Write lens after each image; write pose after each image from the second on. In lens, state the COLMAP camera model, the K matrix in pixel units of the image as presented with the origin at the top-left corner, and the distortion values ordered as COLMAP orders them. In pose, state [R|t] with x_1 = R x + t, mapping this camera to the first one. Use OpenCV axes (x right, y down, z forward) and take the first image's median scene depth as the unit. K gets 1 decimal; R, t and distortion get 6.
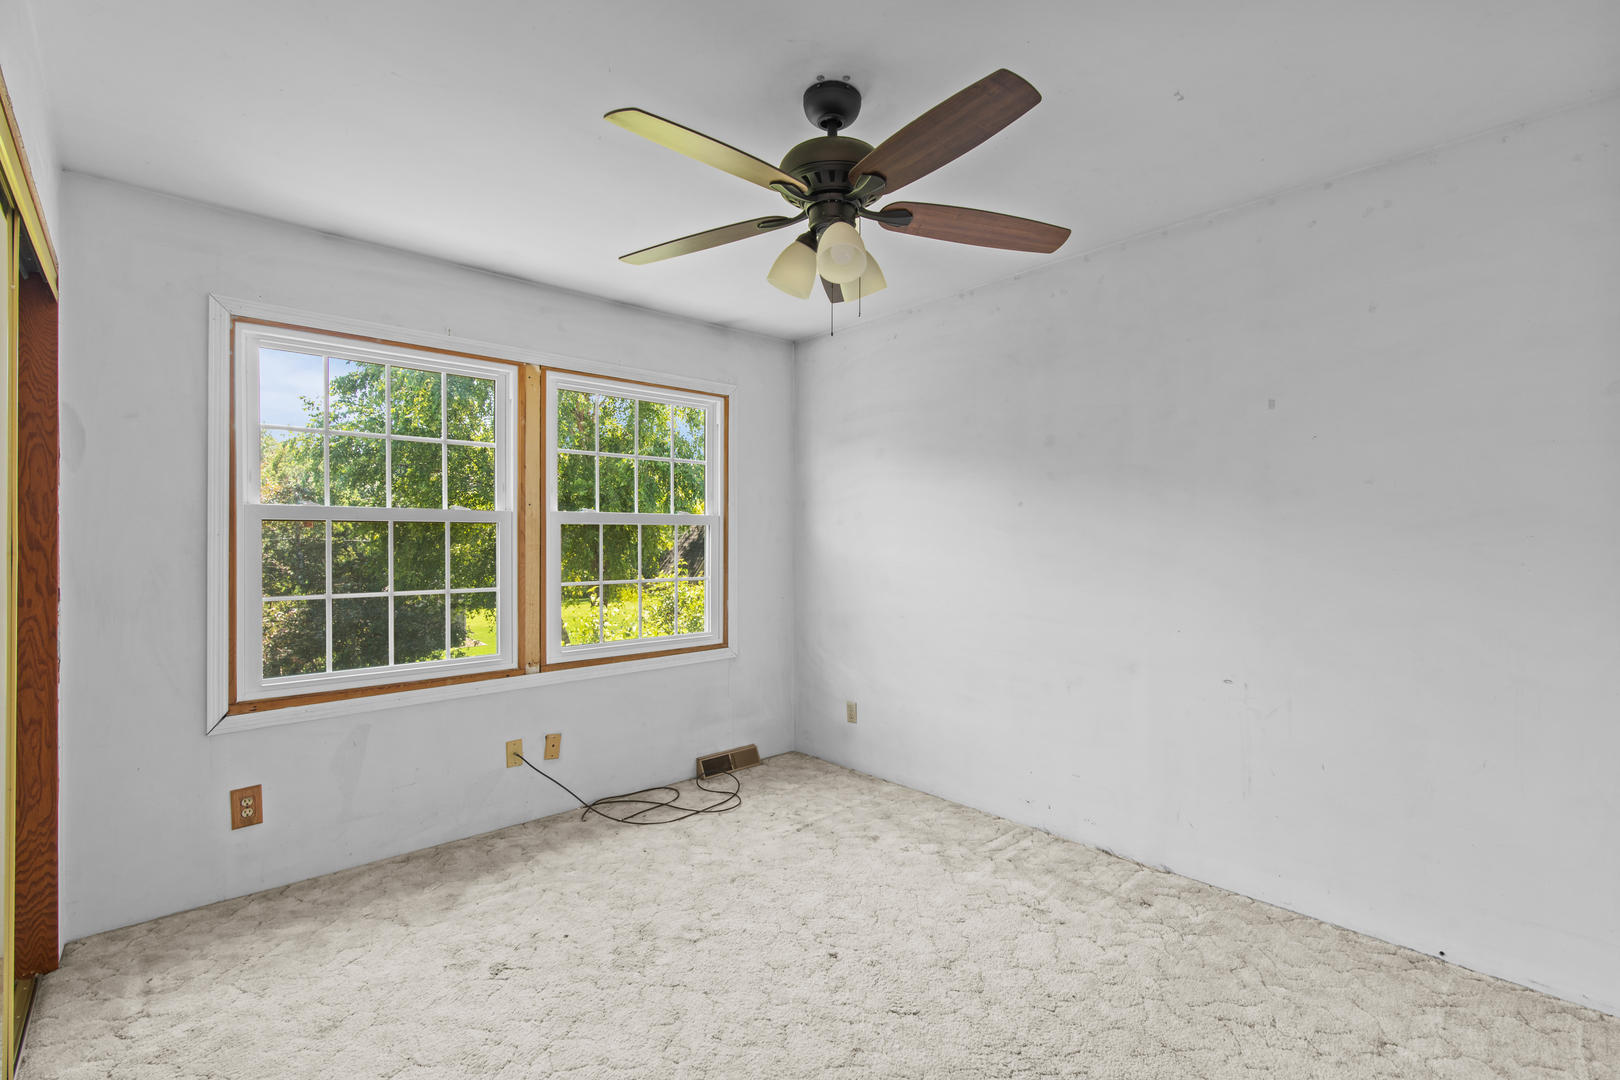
lens RADIAL K [[734.0, 0, 809.2], [0, 734.0, 534.8], [0, 0, 1]] dist [-0.000025, -0.000199]
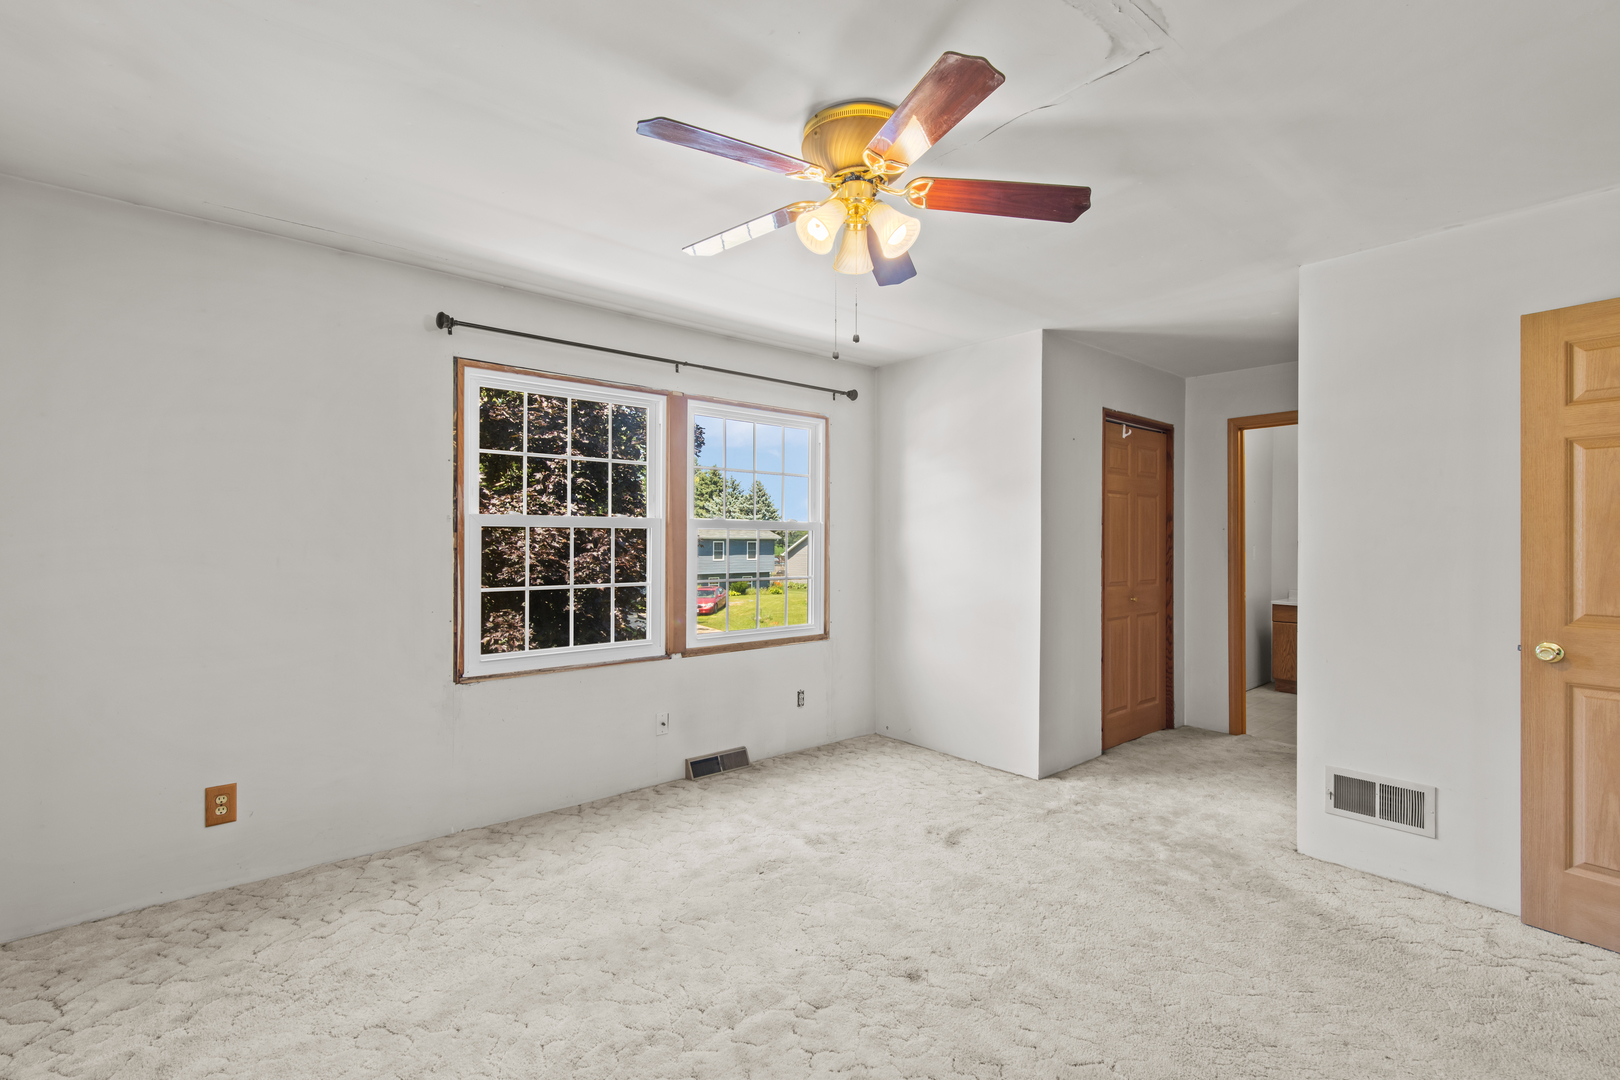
lens RADIAL K [[729.0, 0, 745.3], [0, 729.0, 541.5], [0, 0, 1]] dist [0.001145, 0.000024]
pose [[0.997254, 0.006671, -0.073753, -0.182121], [-0.006490, 0.999975, 0.002691, 0.000513], [0.073769, -0.002205, 0.997273, -0.159989]]
